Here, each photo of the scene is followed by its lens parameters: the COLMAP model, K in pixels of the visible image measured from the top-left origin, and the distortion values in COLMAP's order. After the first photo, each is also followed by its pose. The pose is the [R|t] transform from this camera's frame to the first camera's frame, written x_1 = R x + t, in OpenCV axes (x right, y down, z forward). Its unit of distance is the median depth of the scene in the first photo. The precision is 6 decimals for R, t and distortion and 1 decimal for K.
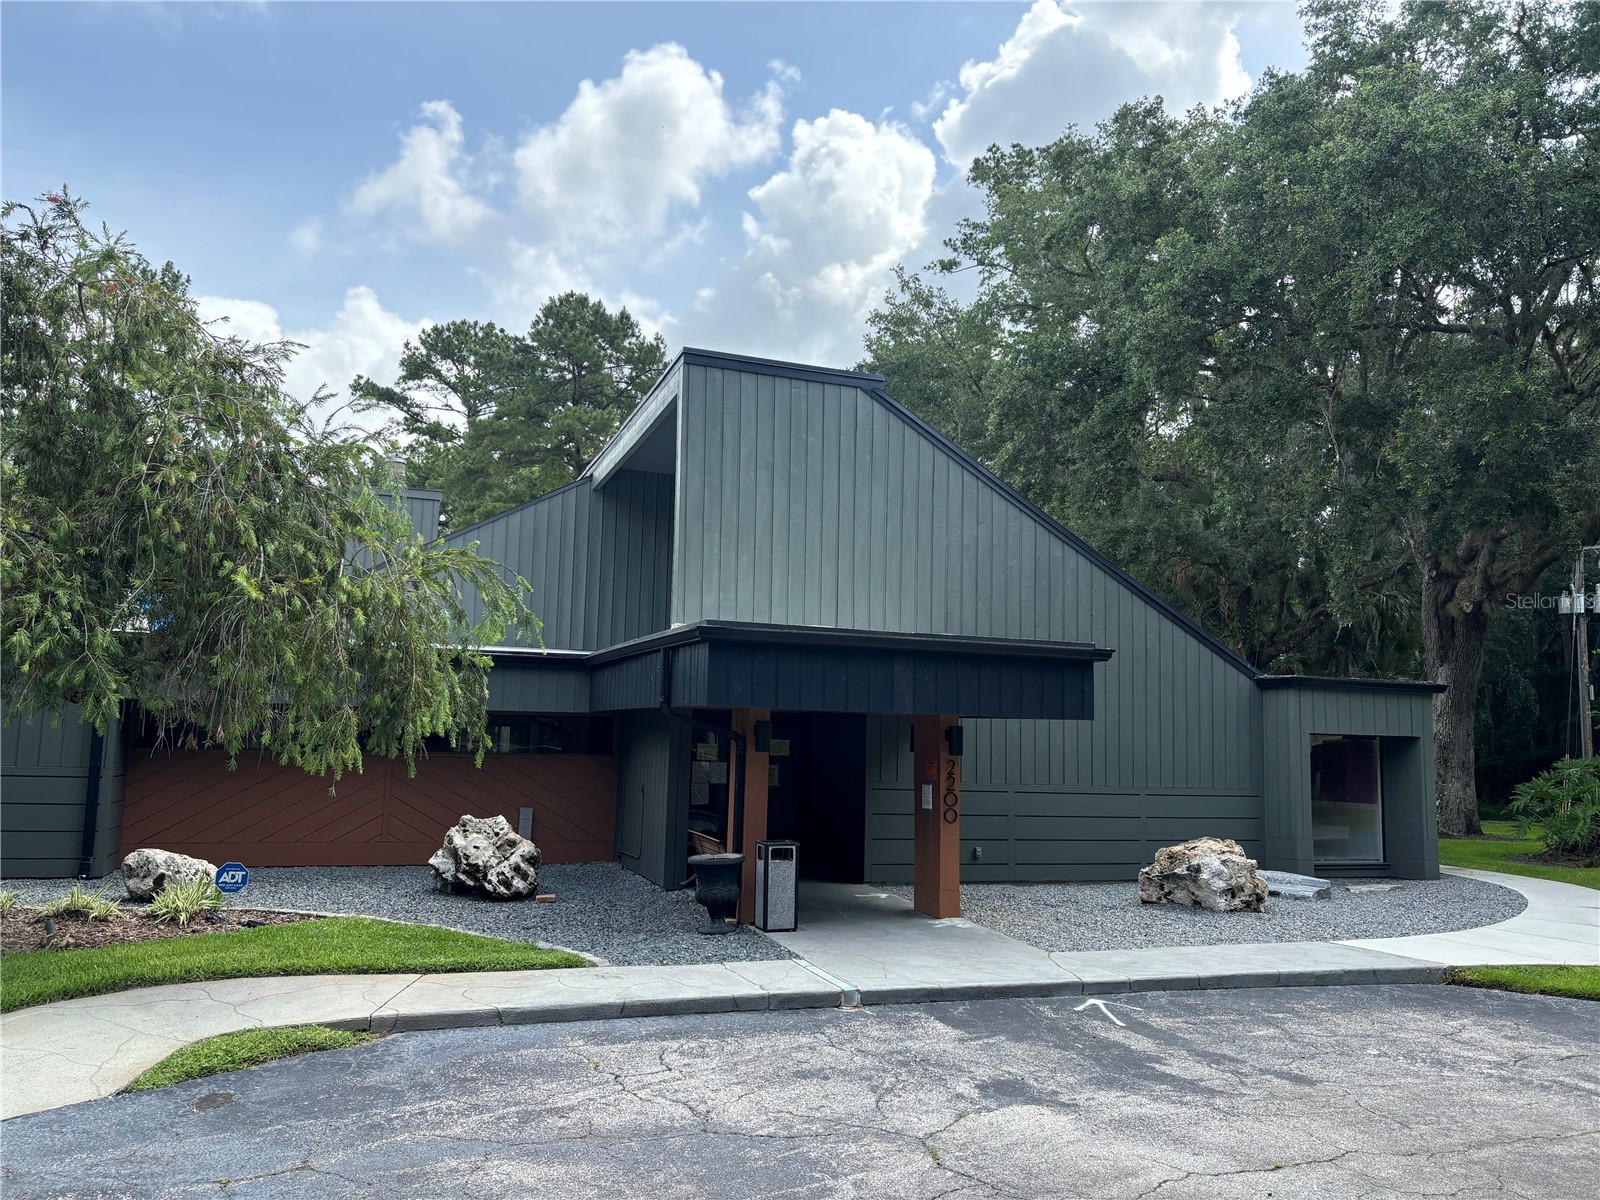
lens RADIAL K [[1206.8, 0, 796.6], [0, 1206.8, 606.4], [0, 0, 1]] dist [0.008948, 0.002637]
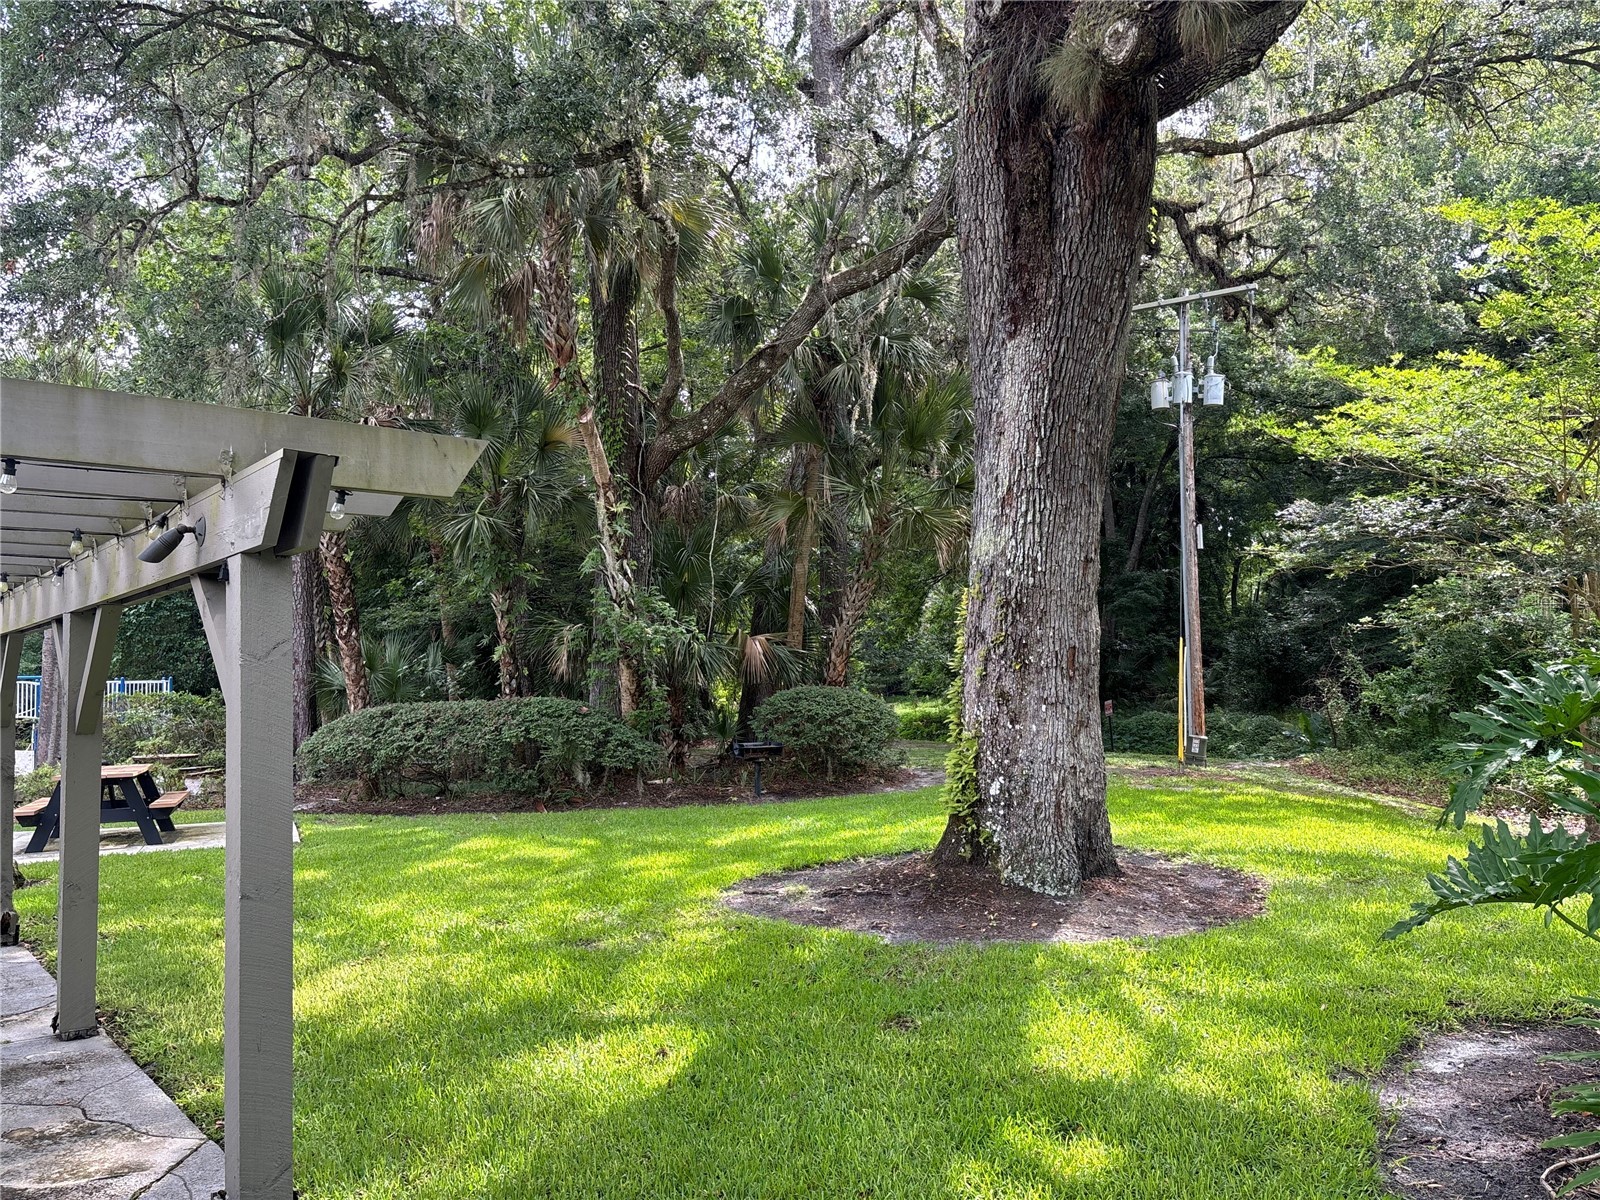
lens RADIAL K [[1206.8, 0, 800.1], [0, 1206.8, 599.4], [0, 0, 1]] dist [0.008948, 0.002637]
pose [[0.937541, -0.019656, 0.347319, 0.377611], [-0.001748, 0.998124, 0.061205, 0.096500], [-0.347870, -0.057989, 0.935748, 0.733793]]
